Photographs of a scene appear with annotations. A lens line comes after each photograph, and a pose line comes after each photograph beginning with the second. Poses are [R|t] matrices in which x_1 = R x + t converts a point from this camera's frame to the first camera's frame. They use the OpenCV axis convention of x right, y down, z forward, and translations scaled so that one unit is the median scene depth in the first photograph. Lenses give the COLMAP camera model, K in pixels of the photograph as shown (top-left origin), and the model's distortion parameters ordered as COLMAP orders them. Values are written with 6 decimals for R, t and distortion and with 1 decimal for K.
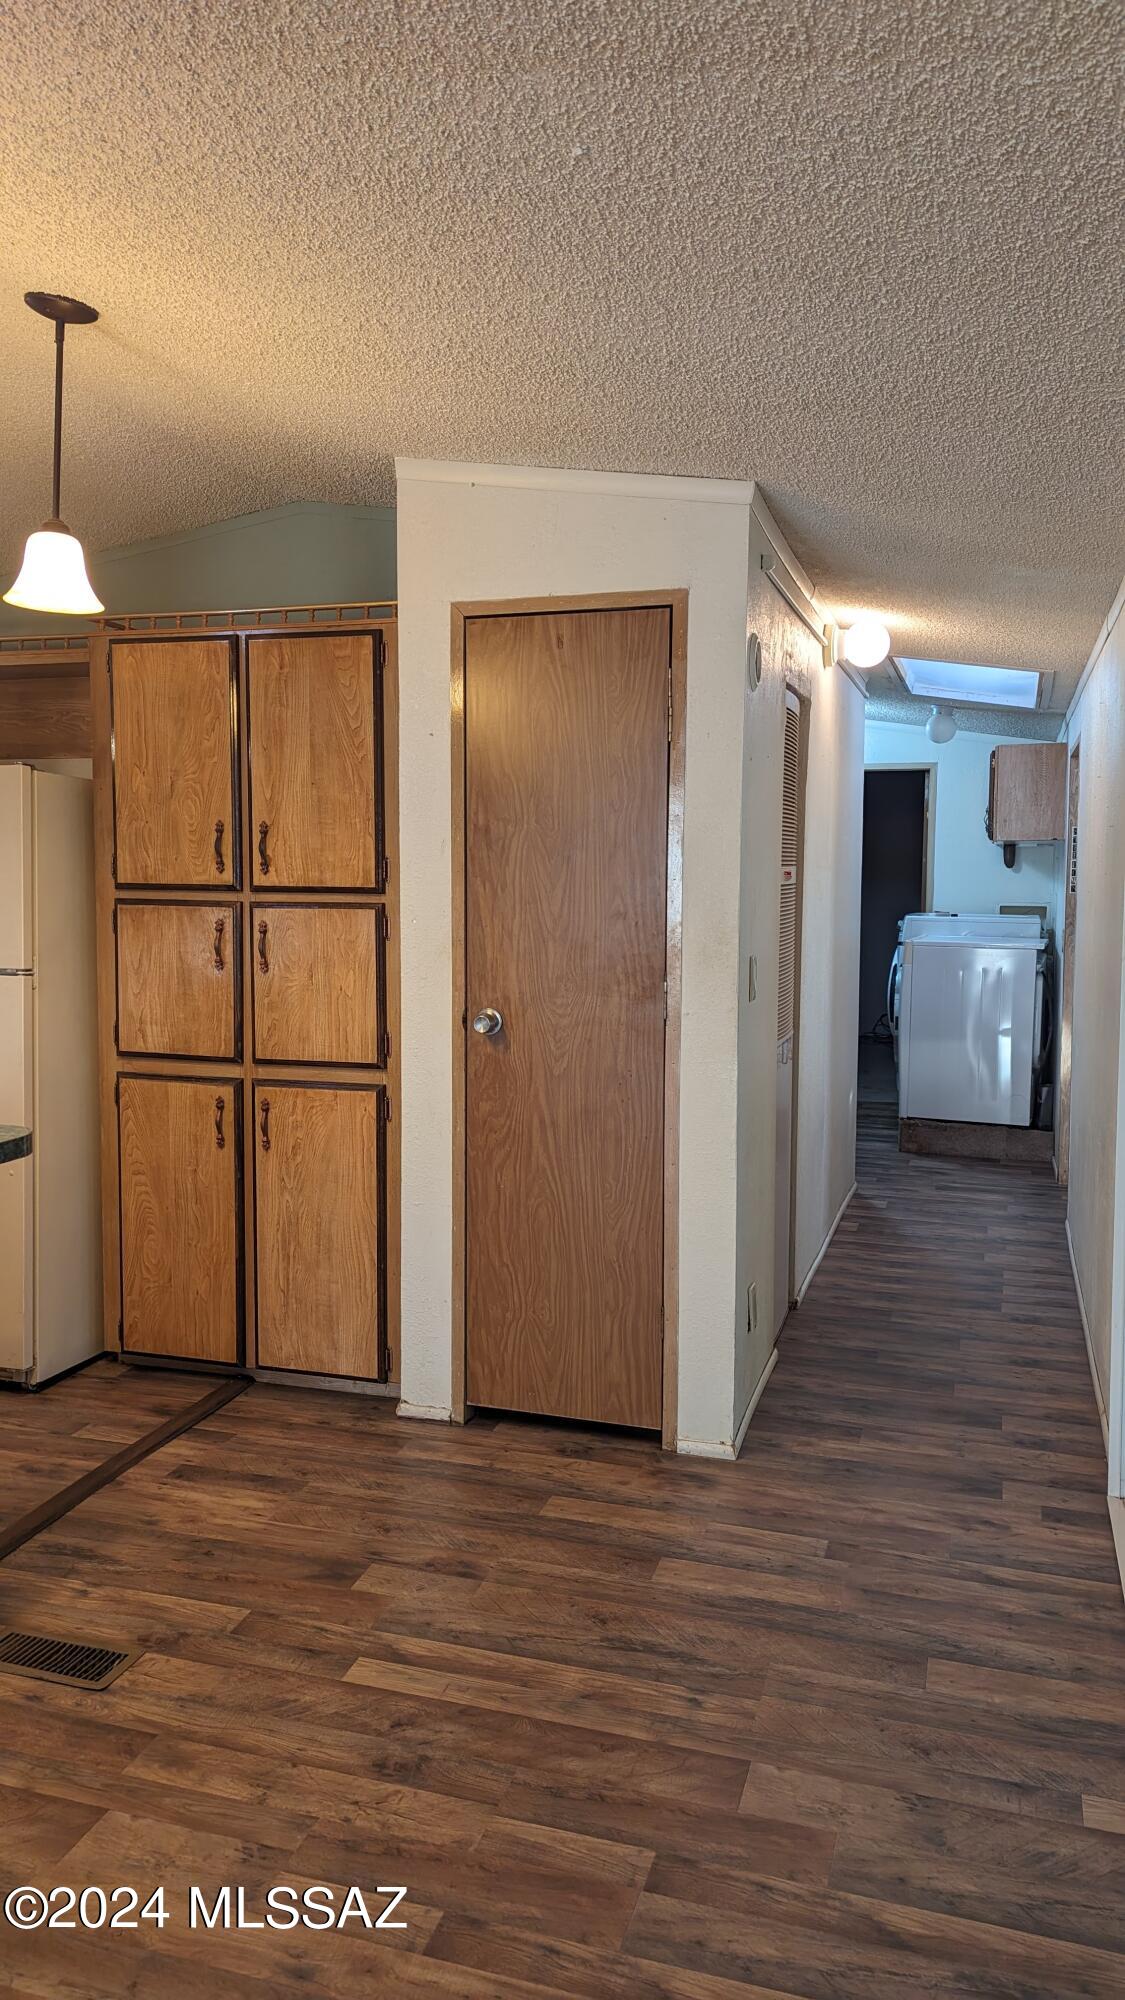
lens RADIAL K [[1428.1, 0, 560.4], [0, 1428.1, 989.2], [0, 0, 1]] dist [0.076780, -0.068316]
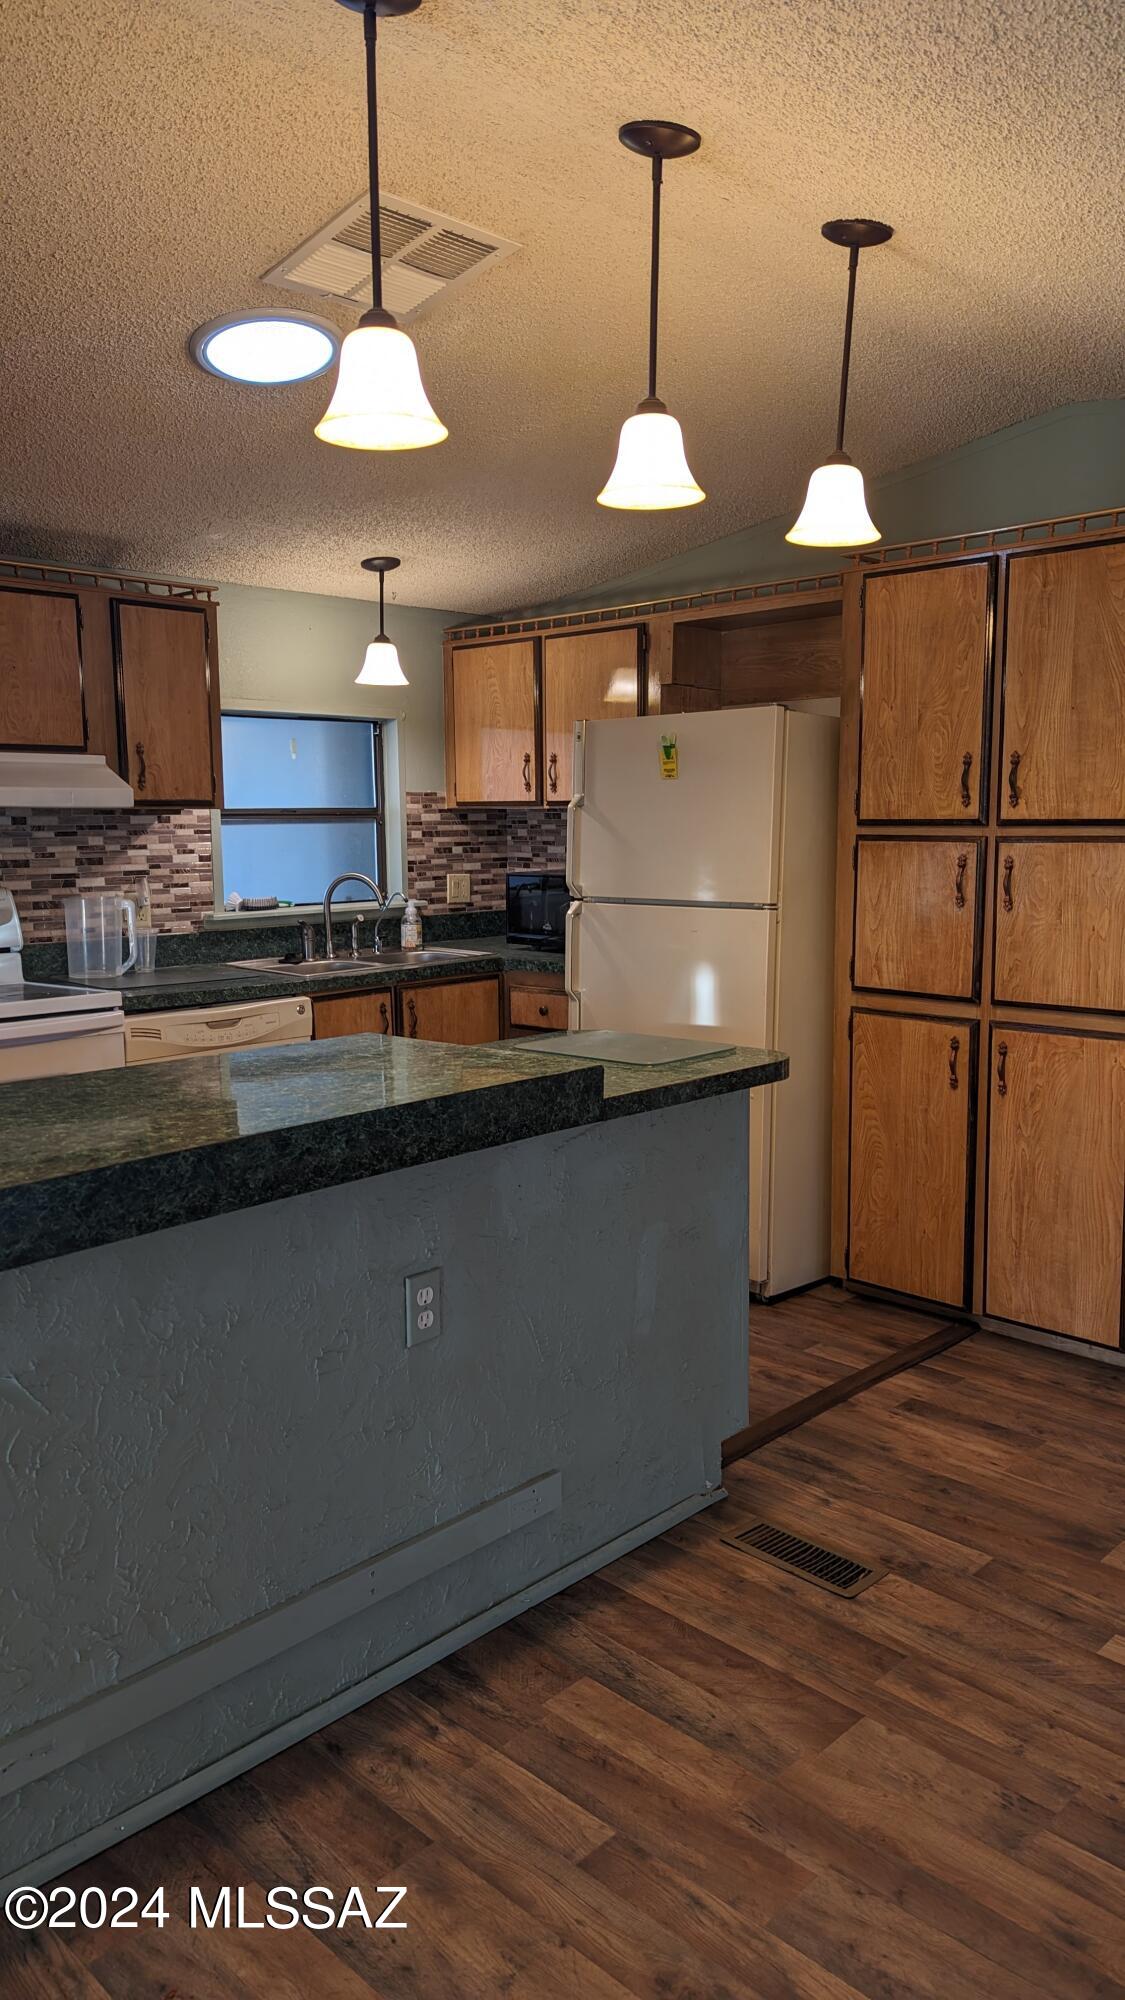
lens RADIAL K [[1428.1, 0, 545.4], [0, 1428.1, 1001.5], [0, 0, 1]] dist [0.076780, -0.068316]
pose [[0.887035, 0.047739, -0.459227, -0.043798], [-0.026582, 0.998271, 0.052429, 0.008225], [0.460936, -0.034299, 0.886770, 0.002652]]
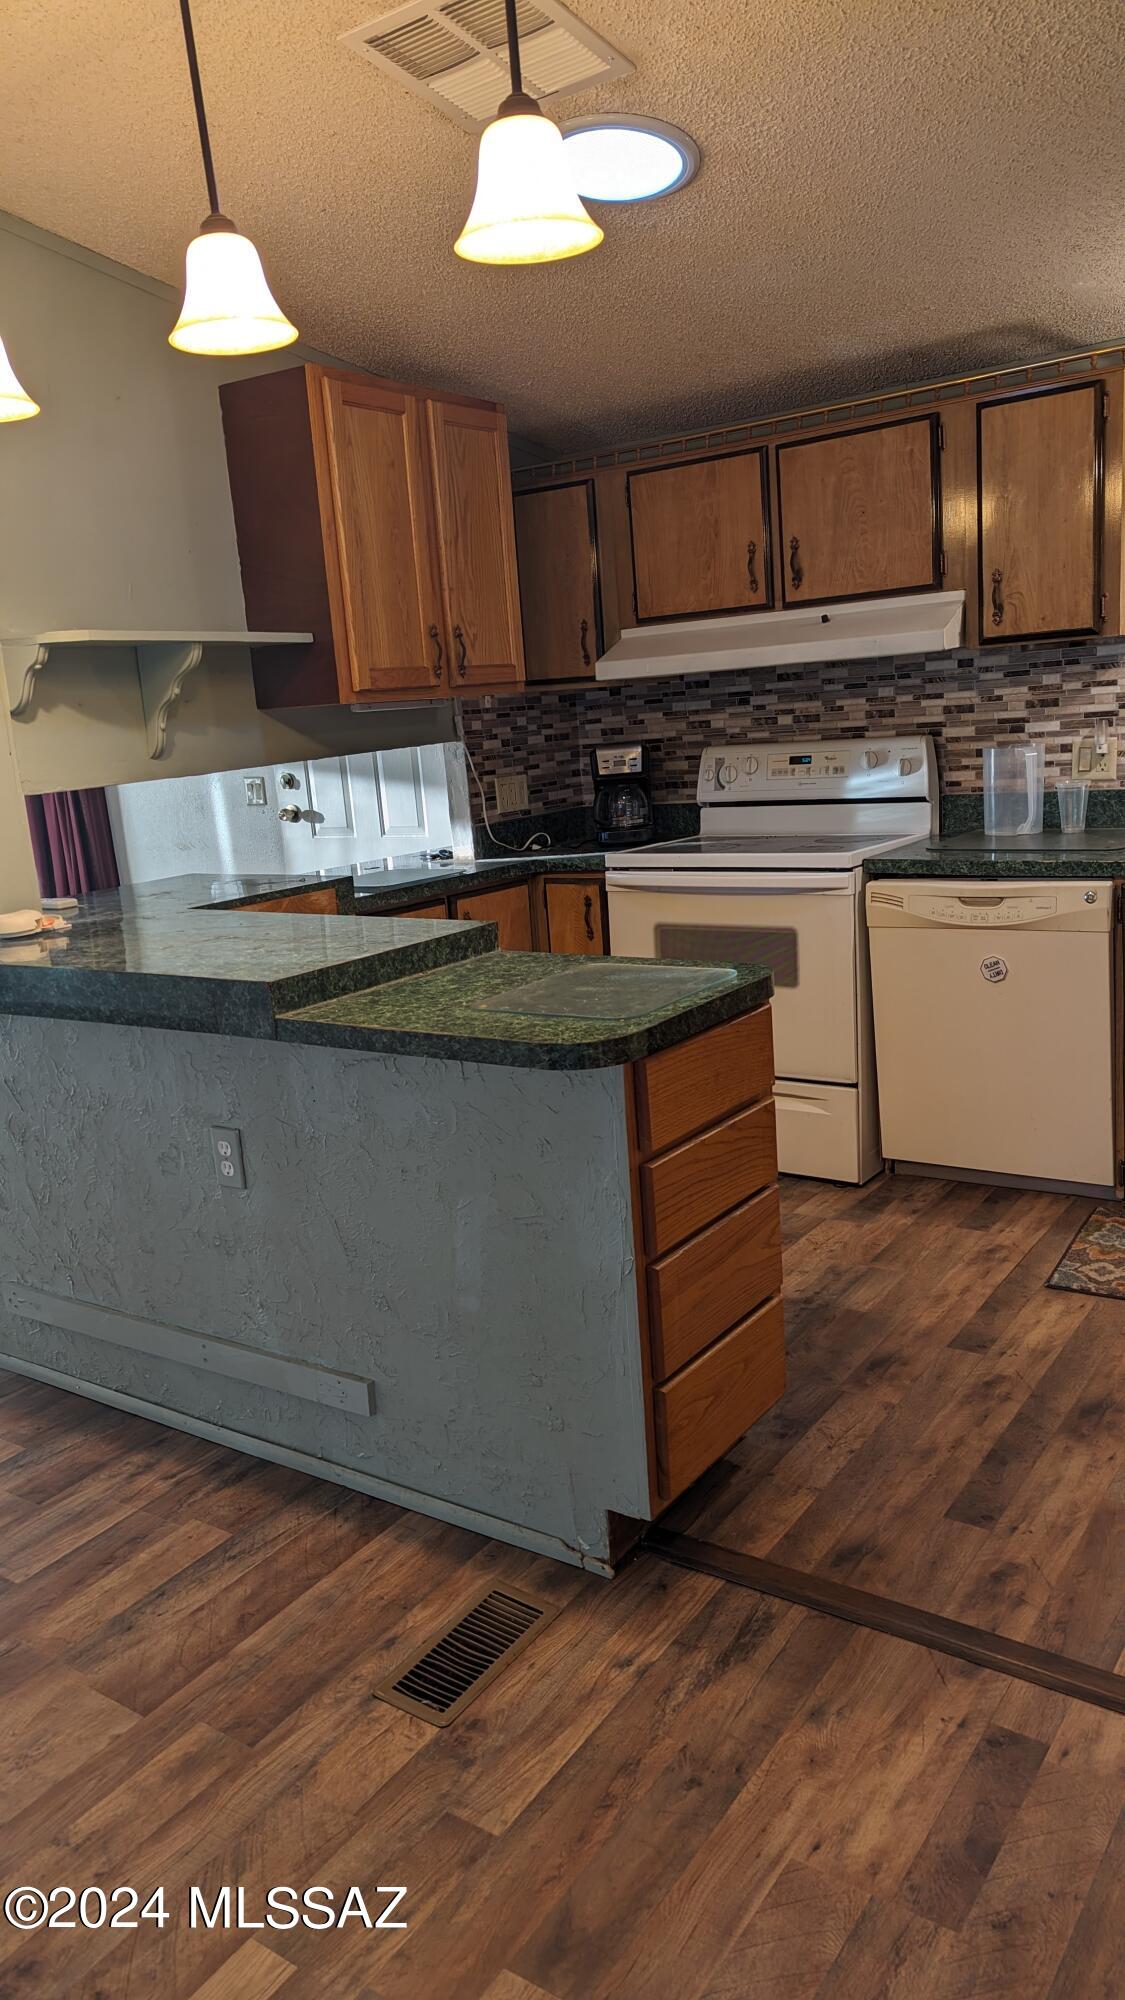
lens RADIAL K [[1428.1, 0, 591.3], [0, 1428.1, 1014.4], [0, 0, 1]] dist [0.076780, -0.068316]
pose [[-0.308902, 0.227691, -0.923437, 0.259398], [-0.005172, 0.970505, 0.241026, -0.079517], [0.951080, 0.079229, -0.298614, 1.057529]]
